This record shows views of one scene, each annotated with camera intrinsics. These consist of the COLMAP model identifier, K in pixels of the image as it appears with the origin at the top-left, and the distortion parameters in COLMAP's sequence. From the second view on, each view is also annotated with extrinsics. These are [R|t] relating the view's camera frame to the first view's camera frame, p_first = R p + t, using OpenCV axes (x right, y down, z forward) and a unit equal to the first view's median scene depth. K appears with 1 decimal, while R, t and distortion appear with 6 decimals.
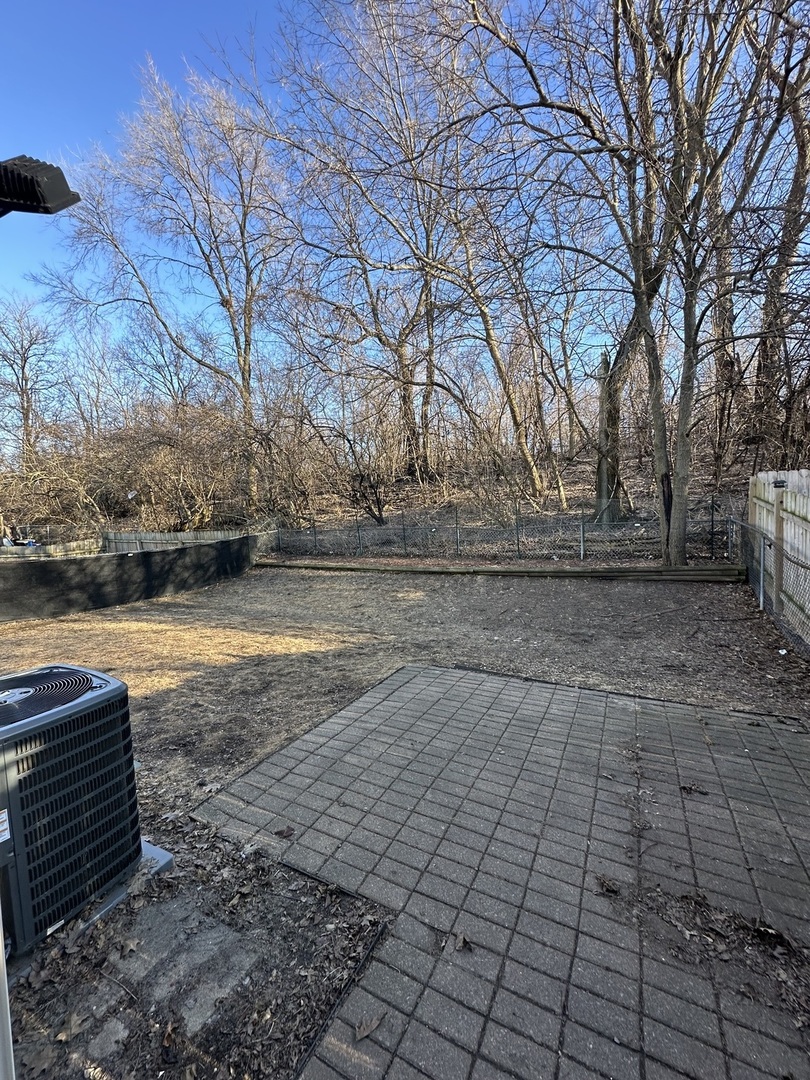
lens RADIAL K [[429.3, 0, 405.7], [0, 429.3, 540.3], [0, 0, 1]] dist [-0.000076, -0.000078]
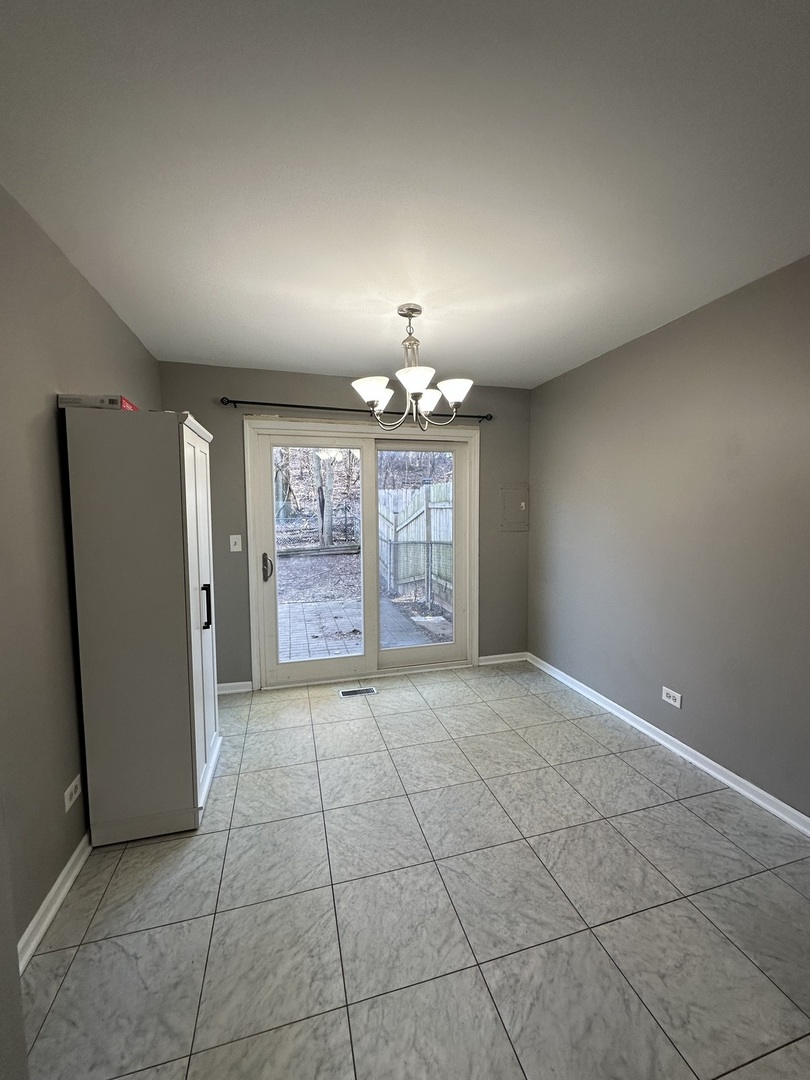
lens RADIAL K [[429.3, 0, 405.7], [0, 429.3, 538.7], [0, 0, 1]] dist [-0.000076, -0.000078]
pose [[0.731276, -0.025846, 0.681592, -0.212094], [0.021665, 0.999658, 0.014663, 0.015249], [-0.681738, 0.004044, 0.731585, -0.317565]]
